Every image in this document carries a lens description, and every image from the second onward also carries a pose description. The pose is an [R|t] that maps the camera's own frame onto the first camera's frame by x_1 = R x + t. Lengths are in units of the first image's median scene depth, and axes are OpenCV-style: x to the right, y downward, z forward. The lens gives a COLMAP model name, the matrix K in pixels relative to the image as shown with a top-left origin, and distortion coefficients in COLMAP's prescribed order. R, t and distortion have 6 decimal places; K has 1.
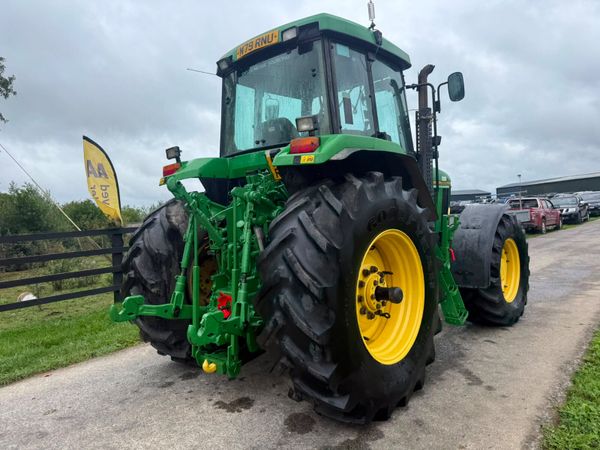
lens RADIAL K [[420.1, 0, 299.3], [0, 420.1, 221.0], [0, 0, 1]] dist [0.036645, -0.041332]
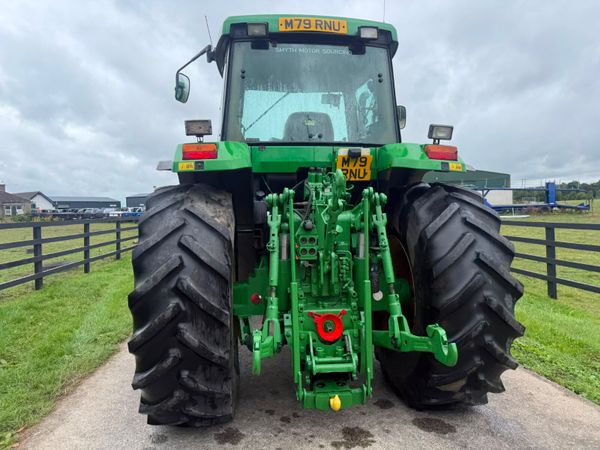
lens RADIAL K [[419.9, 0, 294.4], [0, 419.9, 220.8], [0, 0, 1]] dist [0.027440, -0.031454]
pose [[0.664803, 0.020212, 0.746745, -0.815758], [-0.005666, 0.999742, -0.022016, 0.009649], [-0.746997, 0.010405, 0.664745, 0.473612]]
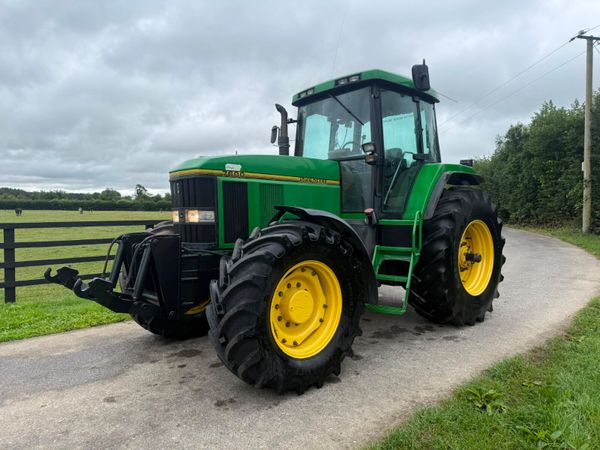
lens RADIAL K [[420.1, 0, 297.9], [0, 420.1, 216.5], [0, 0, 1]] dist [0.036645, -0.041332]
pose [[-0.994651, 0.047211, 0.091871, 0.167121], [0.049528, 0.998505, 0.023105, -0.048591], [-0.090643, 0.027531, -0.995503, 2.863272]]
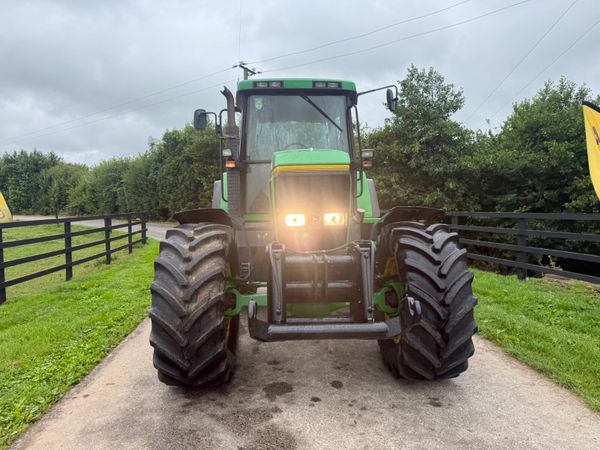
lens RADIAL K [[420.1, 0, 298.6], [0, 420.1, 225.6], [0, 0, 1]] dist [0.036645, -0.041332]
pose [[-0.689266, 0.082477, -0.719798, 1.265084], [0.028925, 0.995840, 0.086409, -0.106682], [0.723930, 0.038739, -0.688784, 2.385470]]
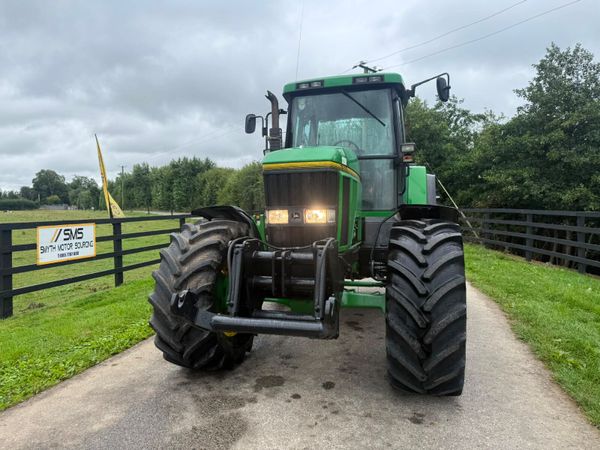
lens RADIAL K [[420.1, 0, 299.6], [0, 420.1, 218.6], [0, 0, 1]] dist [0.036645, -0.041332]
pose [[-0.885566, 0.062994, -0.460221, 0.995780], [0.039310, 0.997371, 0.060877, -0.090349], [0.462846, 0.035819, -0.885715, 2.601797]]
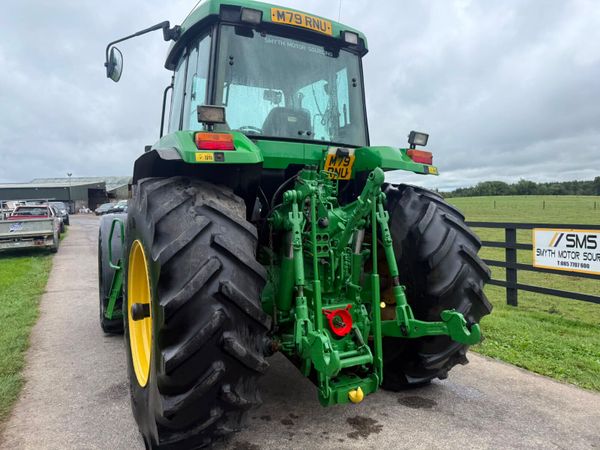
lens RADIAL K [[419.9, 0, 295.4], [0, 419.9, 220.7], [0, 0, 1]] dist [0.027440, -0.031454]
pose [[0.327415, 0.016902, 0.944729, -0.971913], [0.005602, 0.999788, -0.019828, 0.012585], [-0.944864, 0.011784, 0.327251, 0.772082]]
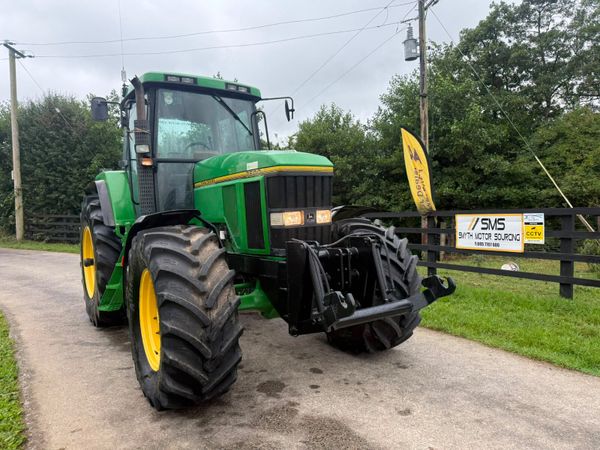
lens RADIAL K [[420.1, 0, 296.1], [0, 420.1, 224.8], [0, 0, 1]] dist [0.036645, -0.041332]
pose [[-0.230034, 0.086960, -0.969290, 1.534992], [0.025450, 0.996197, 0.083334, -0.103434], [0.972850, -0.005498, -0.231373, 1.971518]]
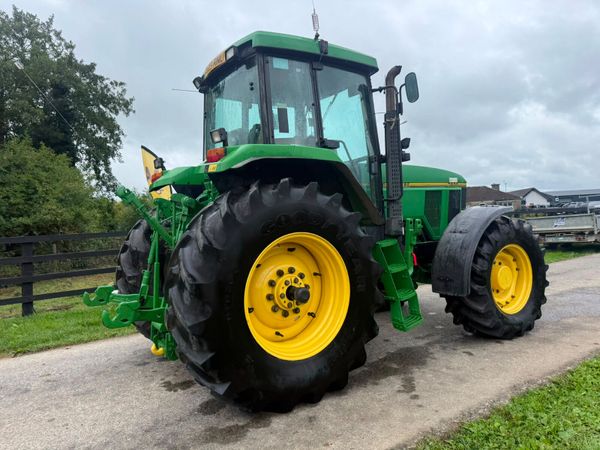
lens RADIAL K [[420.1, 0, 294.4], [0, 420.1, 221.1], [0, 0, 1]] dist [0.036645, -0.041332]
pose [[0.965113, 0.005932, -0.261767, 0.411240], [-0.006721, 0.999975, -0.002119, -0.005754], [0.261748, 0.003804, 0.965129, -0.012930]]
